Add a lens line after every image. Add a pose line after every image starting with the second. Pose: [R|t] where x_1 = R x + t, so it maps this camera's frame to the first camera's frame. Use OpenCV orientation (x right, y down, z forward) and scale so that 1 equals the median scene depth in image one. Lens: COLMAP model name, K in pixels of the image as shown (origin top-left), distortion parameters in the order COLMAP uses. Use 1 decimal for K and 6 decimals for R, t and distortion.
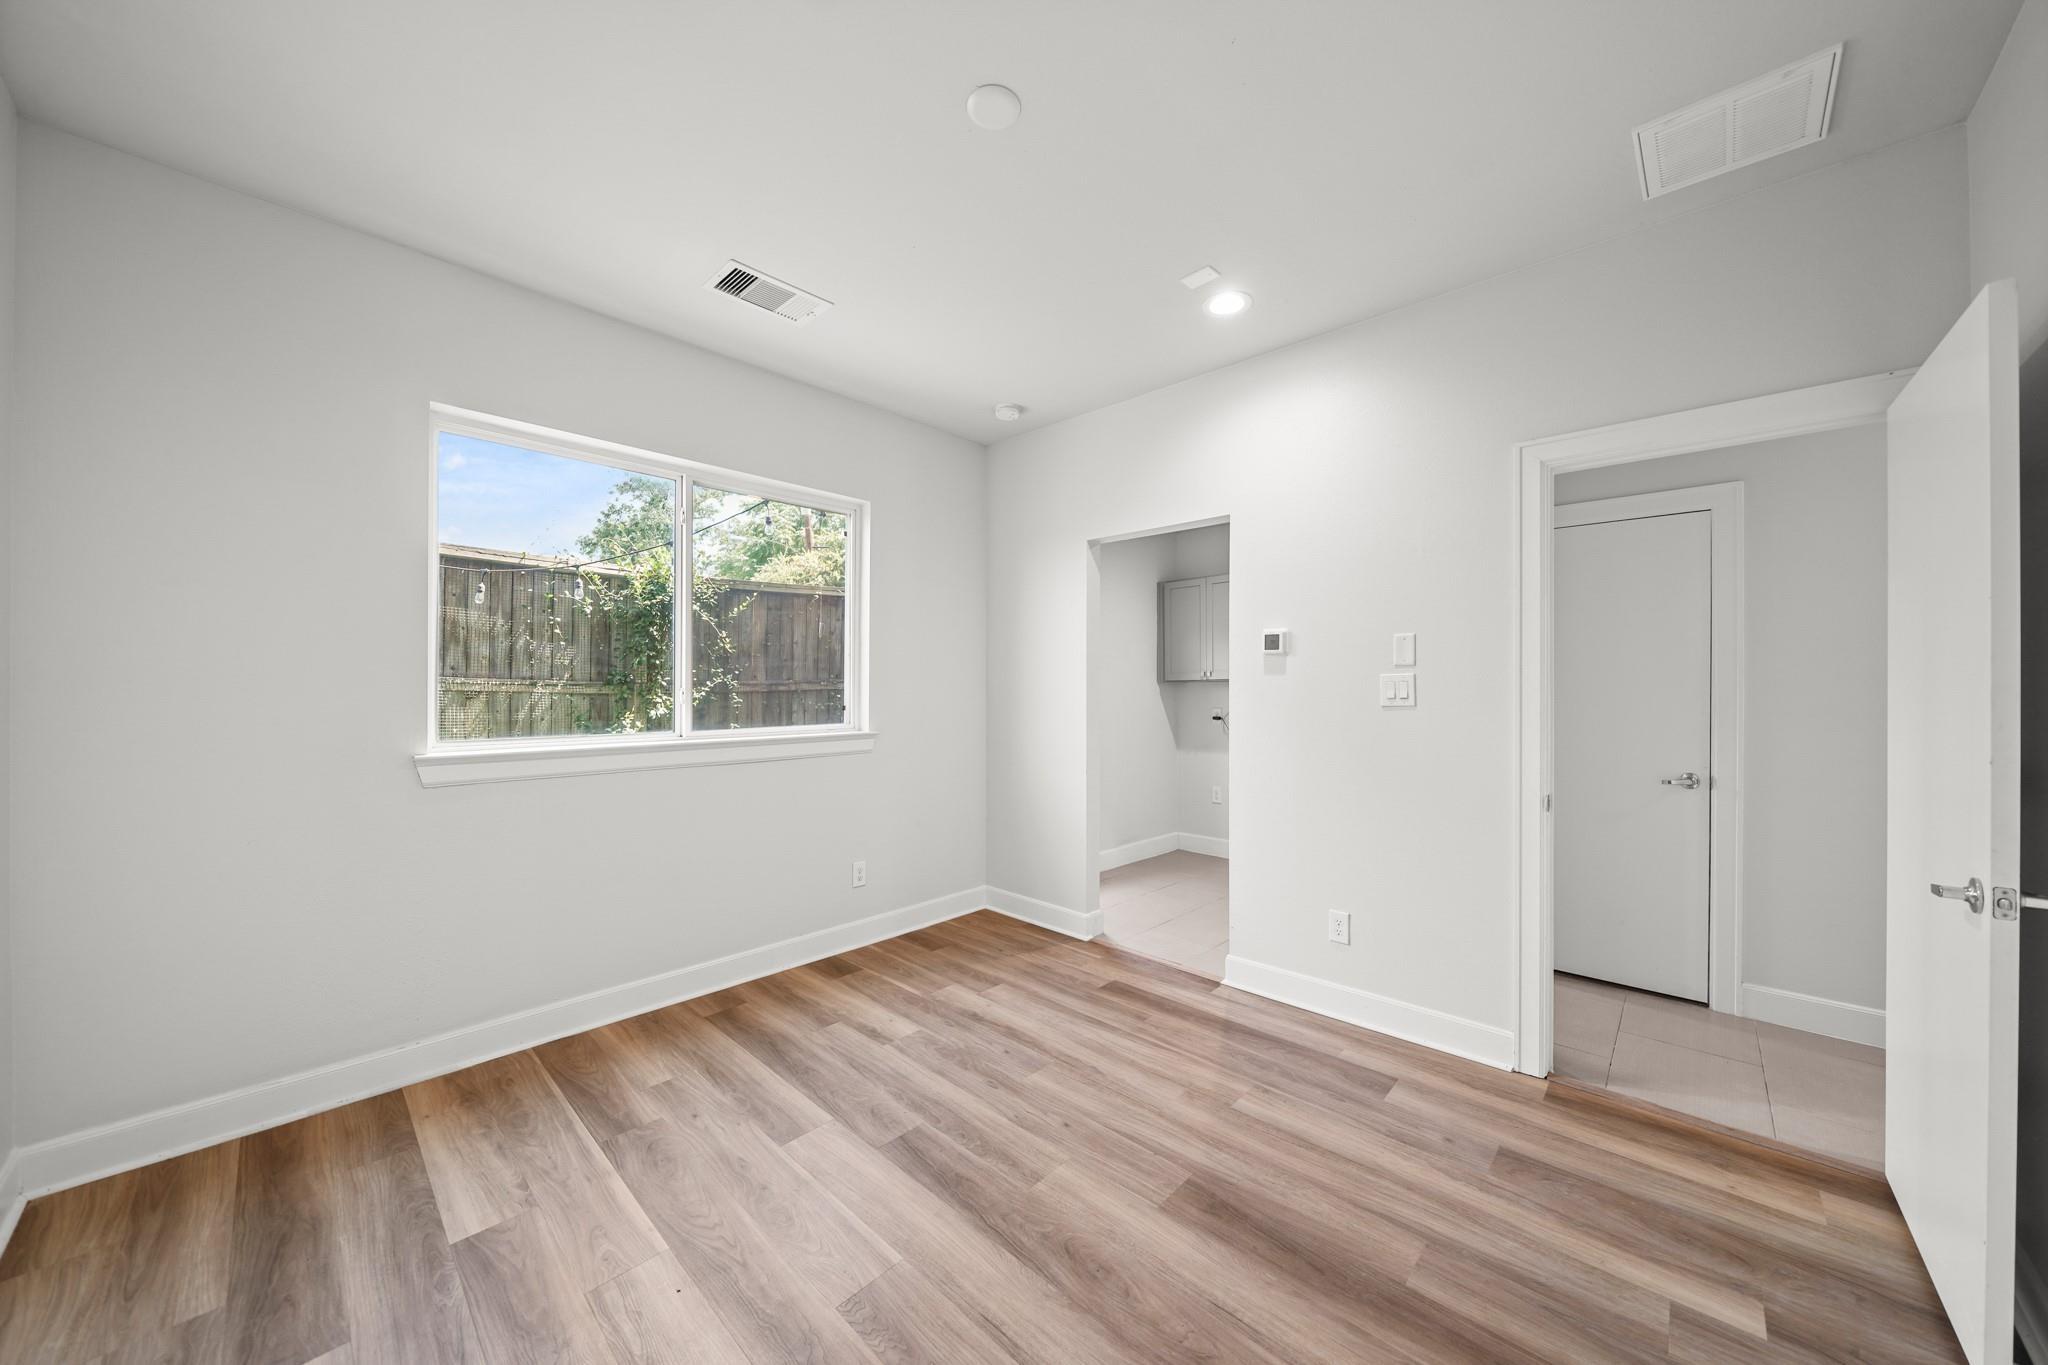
lens RADIAL K [[717.0, 0, 1027.2], [0, 717.0, 688.9], [0, 0, 1]] dist [-0.006557, -0.000216]
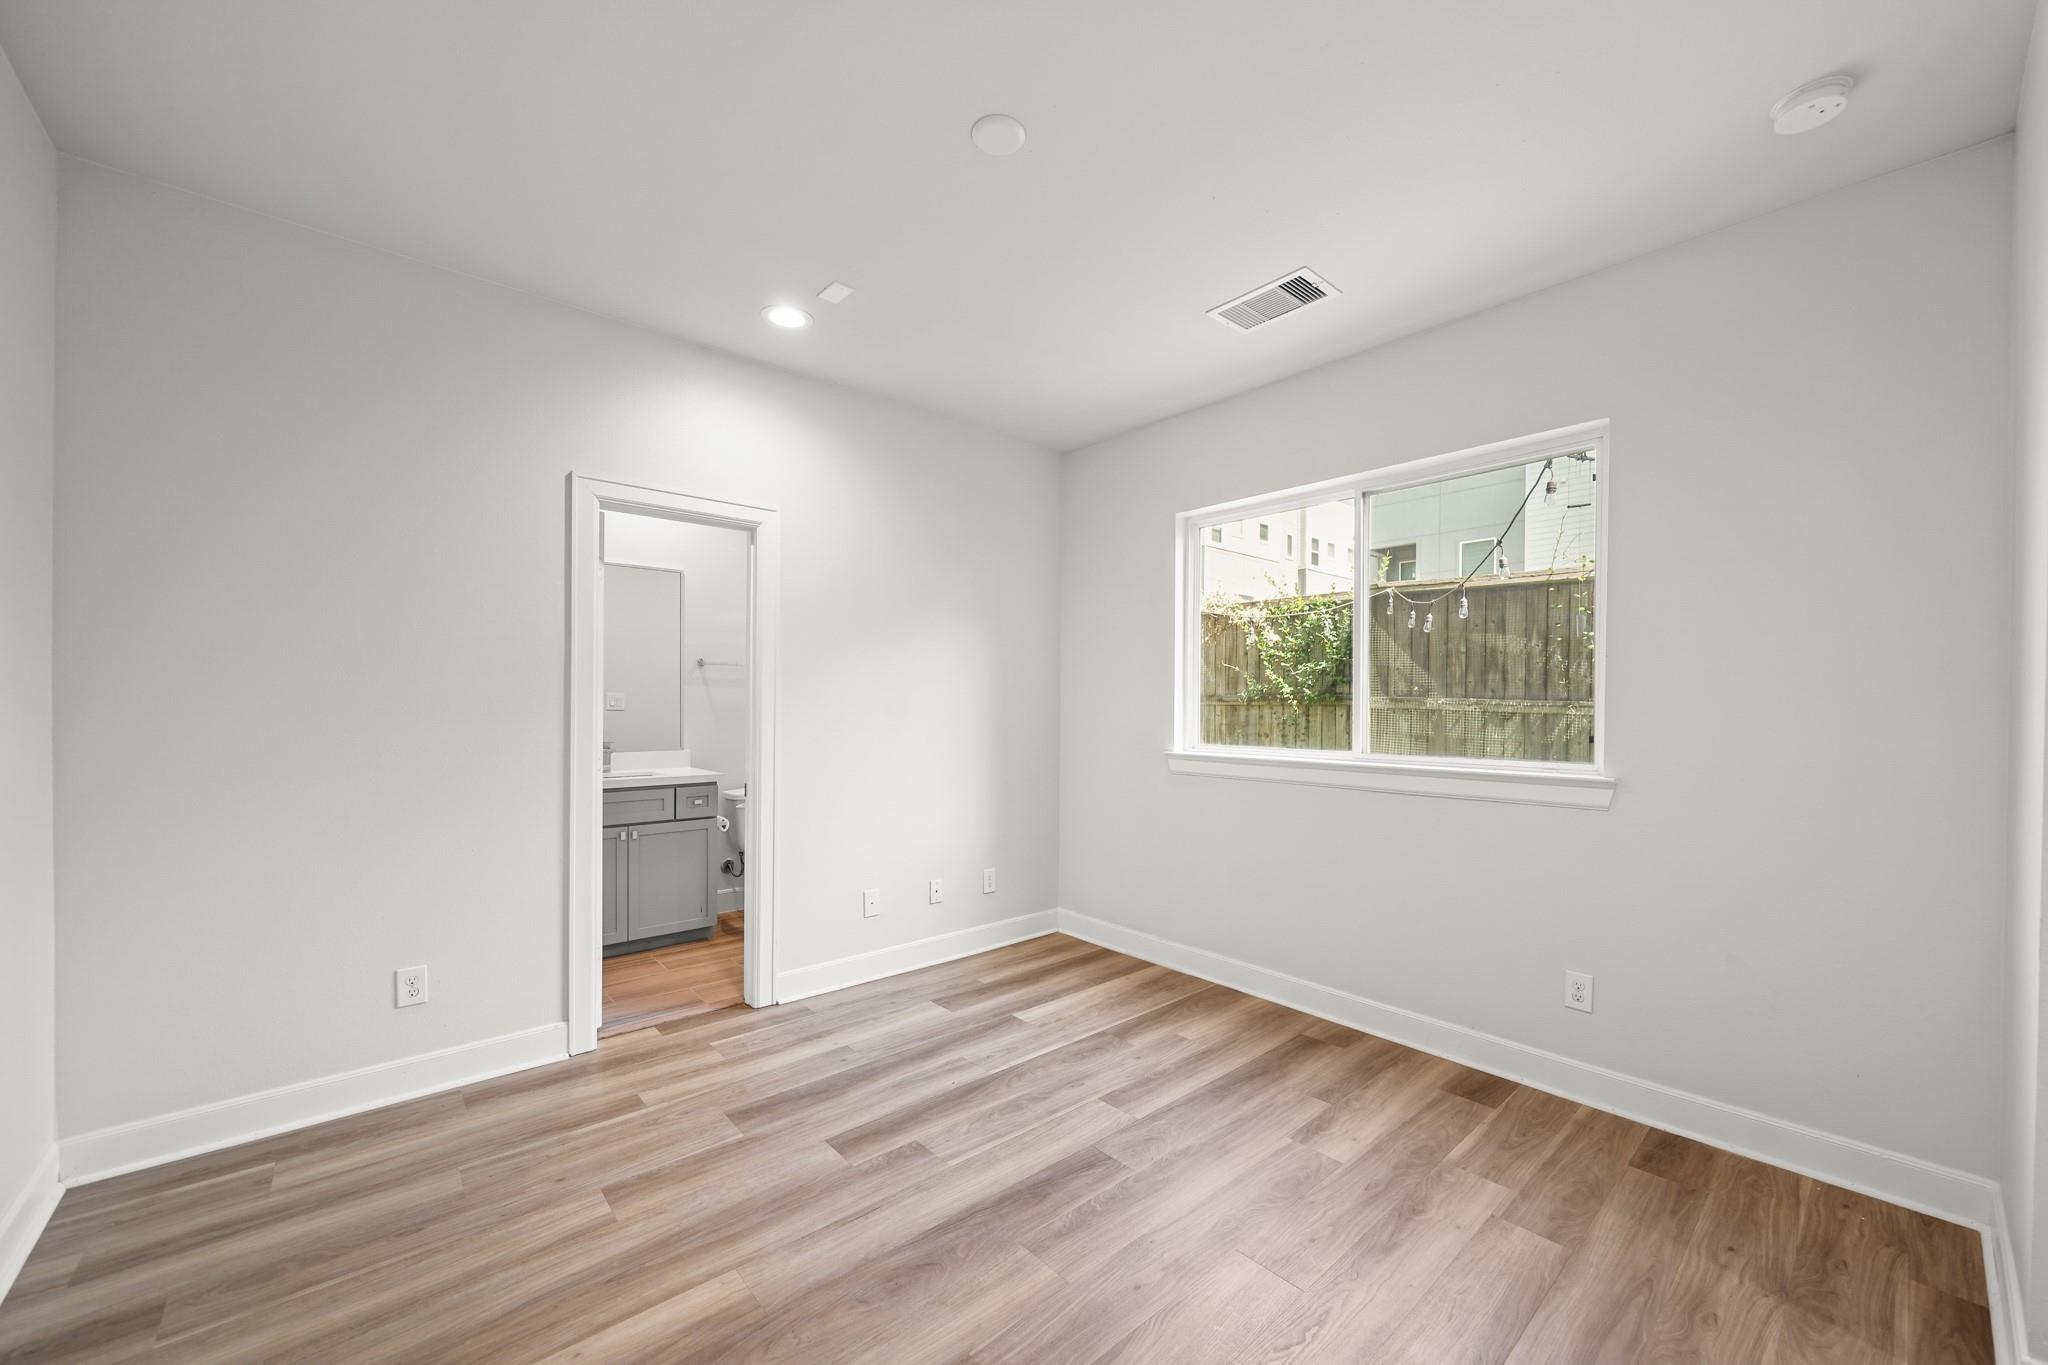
lens RADIAL K [[770.5, 0, 1058.6], [0, 770.5, 709.4], [0, 0, 1]] dist [-0.007376, -0.000008]
pose [[-0.079756, 0.003525, -0.996808, 0.645941], [-0.008650, 0.999954, 0.004228, -0.000492], [0.996777, 0.008960, -0.079722, 0.730738]]
